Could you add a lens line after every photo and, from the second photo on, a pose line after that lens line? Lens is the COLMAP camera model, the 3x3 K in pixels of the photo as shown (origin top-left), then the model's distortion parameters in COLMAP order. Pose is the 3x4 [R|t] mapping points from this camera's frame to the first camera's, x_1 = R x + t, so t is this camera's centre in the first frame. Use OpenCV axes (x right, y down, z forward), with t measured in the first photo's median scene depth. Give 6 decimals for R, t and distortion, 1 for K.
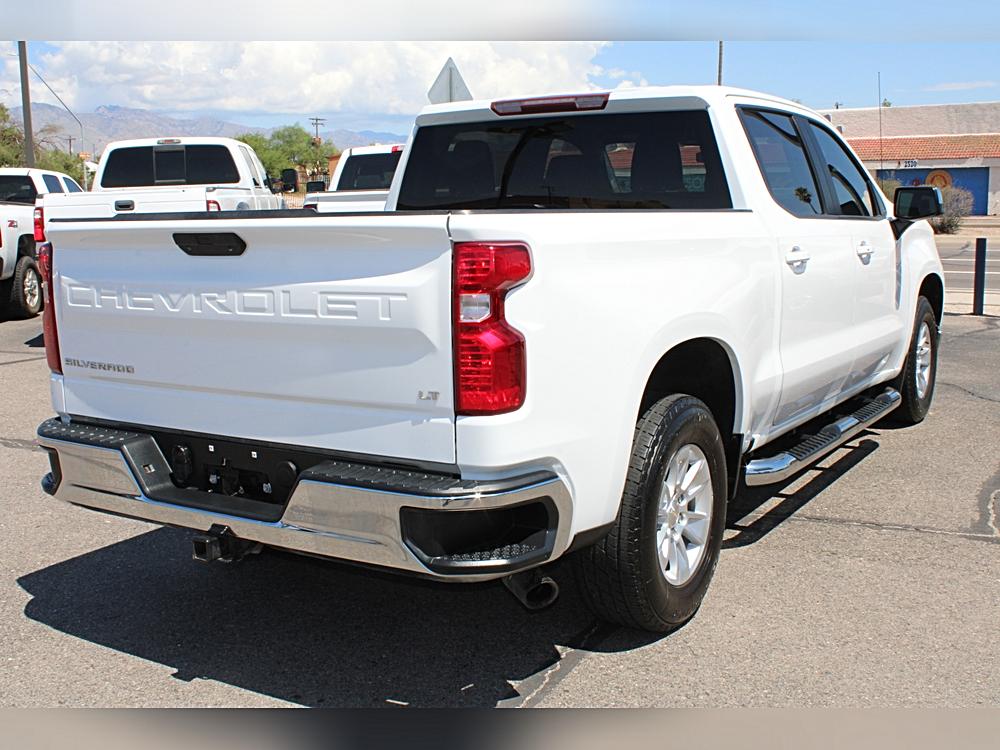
lens RADIAL K [[1151.2, 0, 500.0], [0, 1151.2, 375.0], [0, 0, 1]] dist [-0.066502, 0.047084]
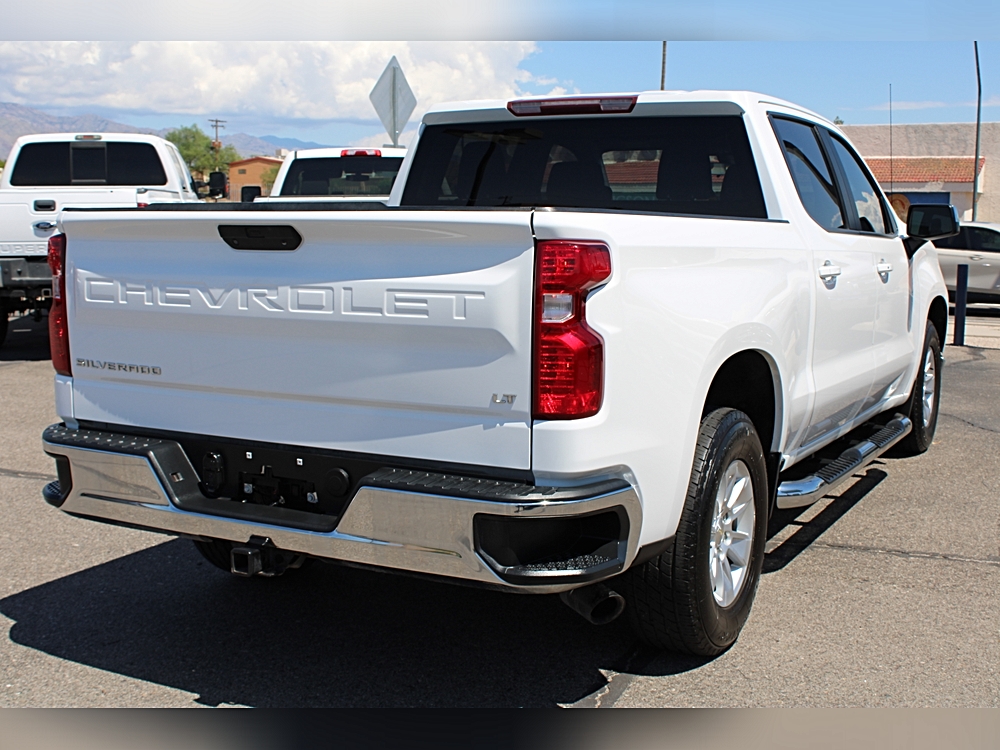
lens RADIAL K [[1271.9, 0, 500.0], [0, 1271.9, 375.0], [0, 0, 1]] dist [-0.065580, 0.137105]
pose [[0.997216, 0.017170, 0.072562, -0.114714], [-0.015157, 0.999487, -0.028209, 0.022779], [-0.073009, 0.027030, 0.996965, -0.048770]]
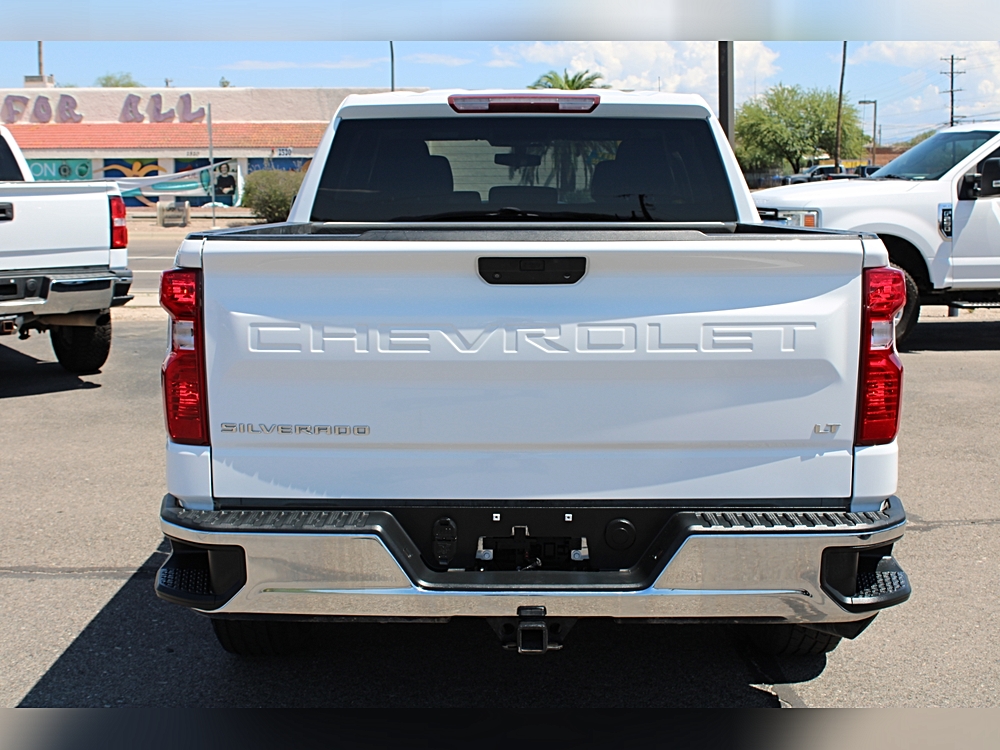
lens RADIAL K [[1343.2, 0, 500.0], [0, 1343.2, 375.0], [0, 0, 1]] dist [-0.038935, 0.111490]
pose [[0.843137, -0.057425, 0.534623, -0.707272], [0.064412, 0.997908, 0.005606, -0.040023], [-0.533827, 0.029709, 0.845072, 0.166837]]
